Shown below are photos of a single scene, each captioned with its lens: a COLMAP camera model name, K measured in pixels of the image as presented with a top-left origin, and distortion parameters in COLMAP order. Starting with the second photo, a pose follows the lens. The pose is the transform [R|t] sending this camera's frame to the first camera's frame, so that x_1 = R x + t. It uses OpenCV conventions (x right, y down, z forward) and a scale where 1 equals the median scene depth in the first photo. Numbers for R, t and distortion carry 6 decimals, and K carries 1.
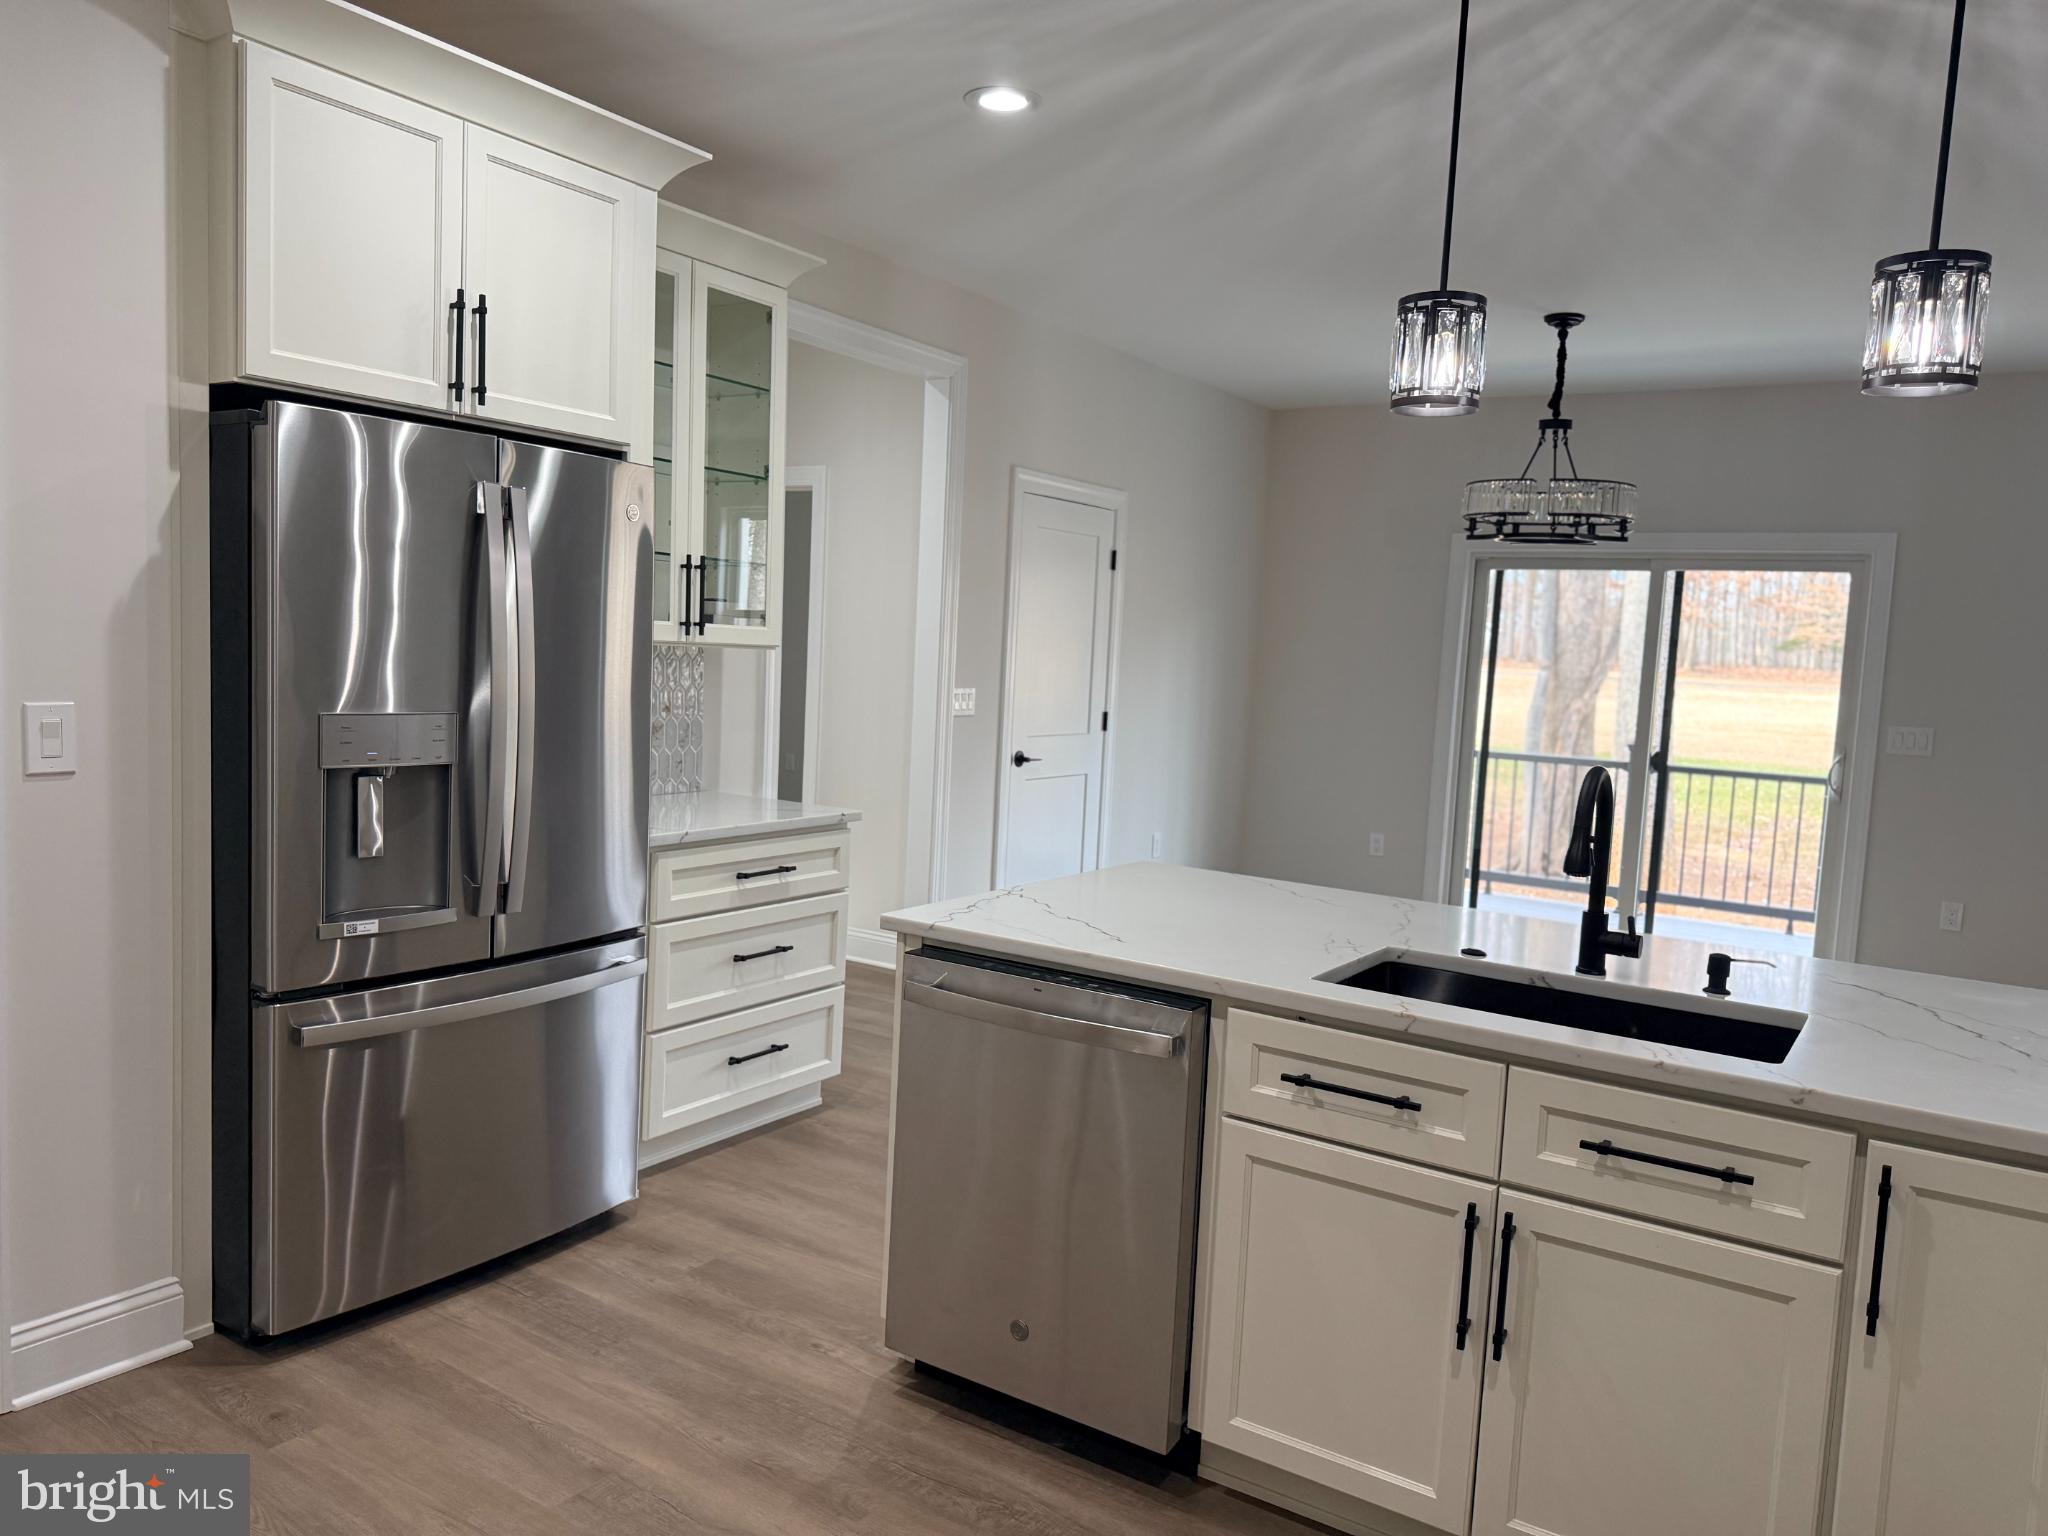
lens RADIAL K [[1449.2, 0, 1017.5], [0, 1449.2, 764.6], [0, 0, 1]] dist [0.029995, -0.037344]
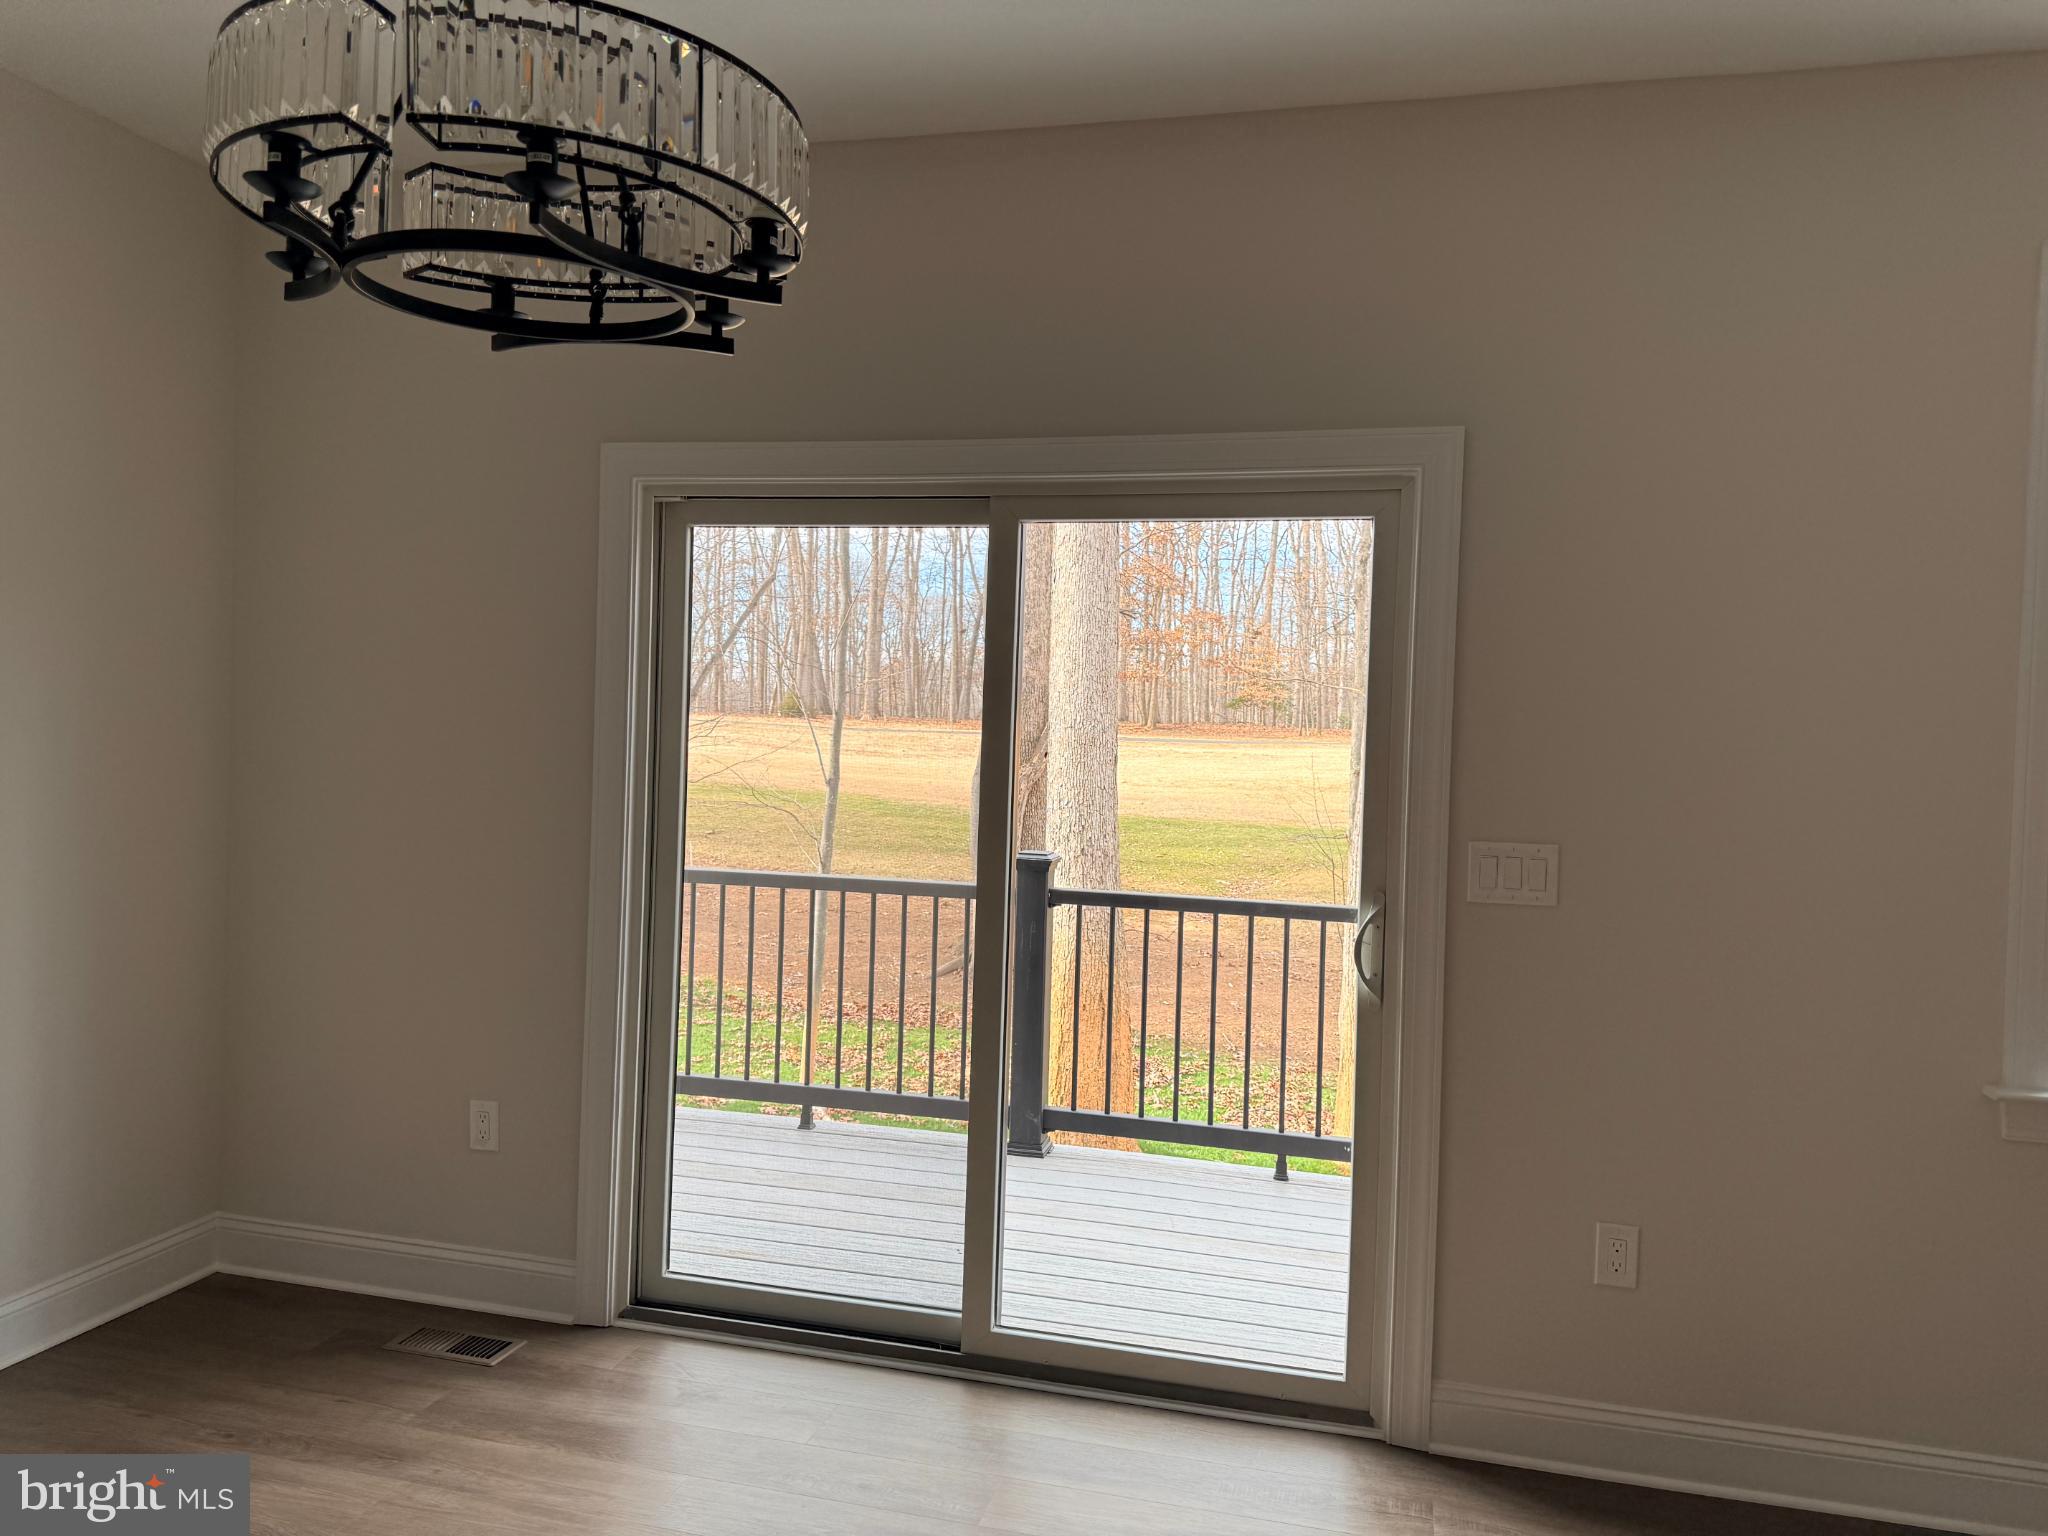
lens RADIAL K [[1449.2, 0, 1023.6], [0, 1449.2, 767.6], [0, 0, 1]] dist [0.029995, -0.037344]
pose [[0.942317, -0.032456, 0.333145, 0.246095], [0.047125, 0.998238, -0.036045, -0.031056], [-0.331388, 0.049665, 0.942187, 0.481181]]
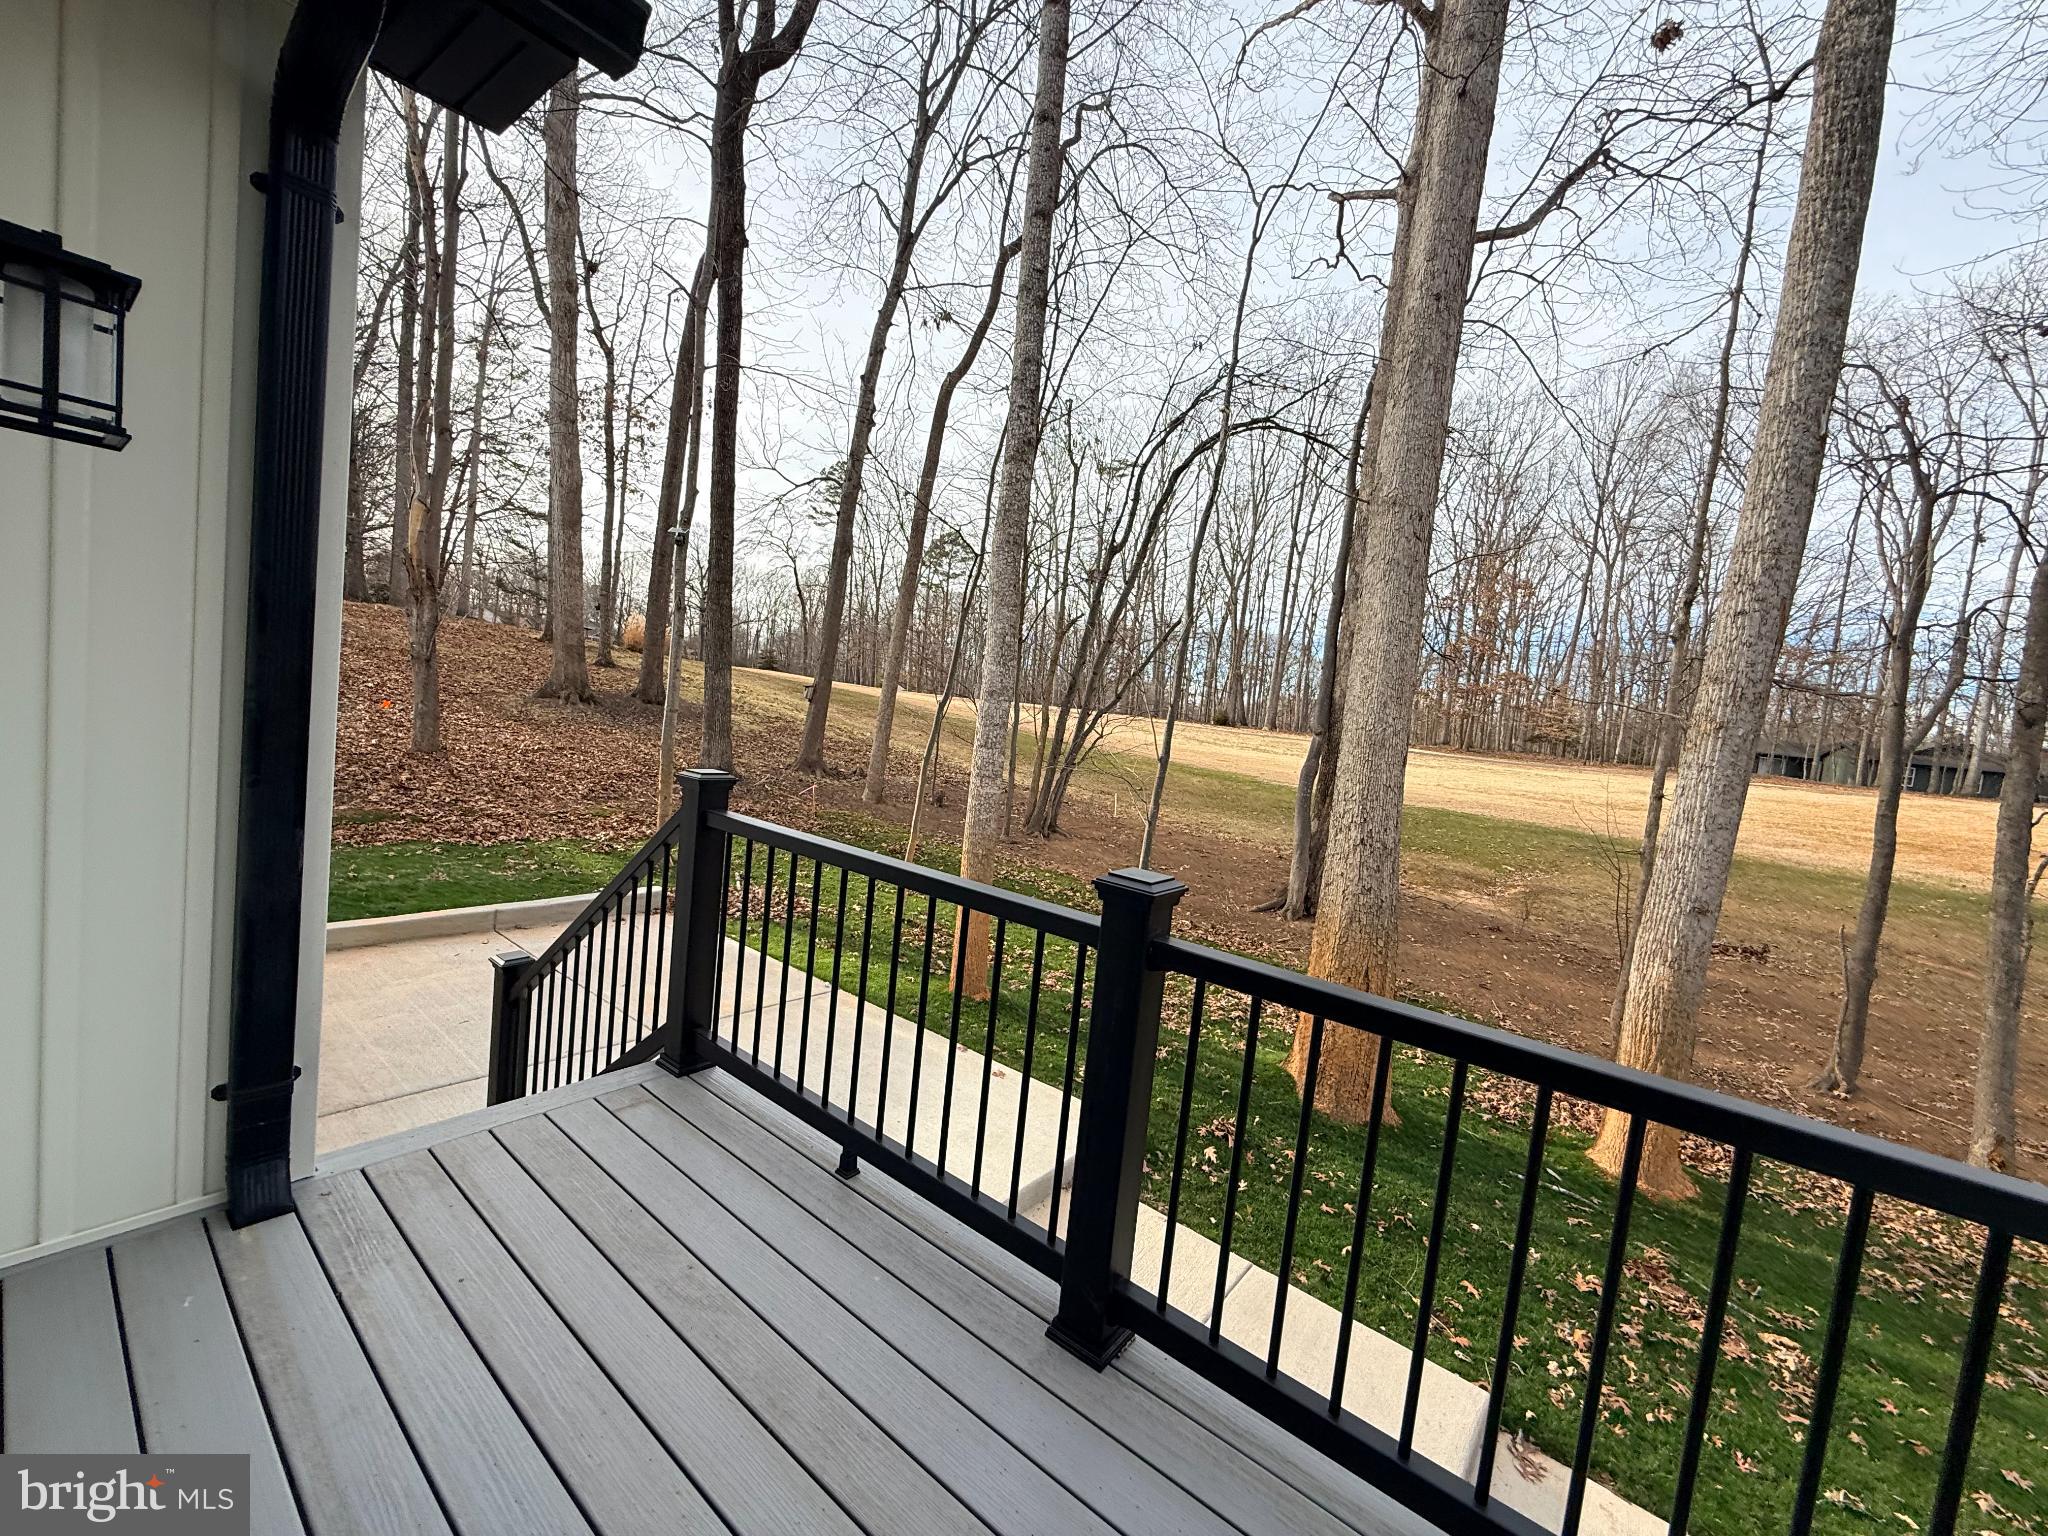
lens RADIAL K [[815.9, 0, 1030.0], [0, 815.9, 765.0], [0, 0, 1]] dist [0.001782, -0.000498]
pose [[0.996309, 0.057150, -0.064054, 0.661894], [-0.058568, 0.998073, -0.020476, -0.057099], [0.062760, 0.024152, 0.997736, 1.263757]]
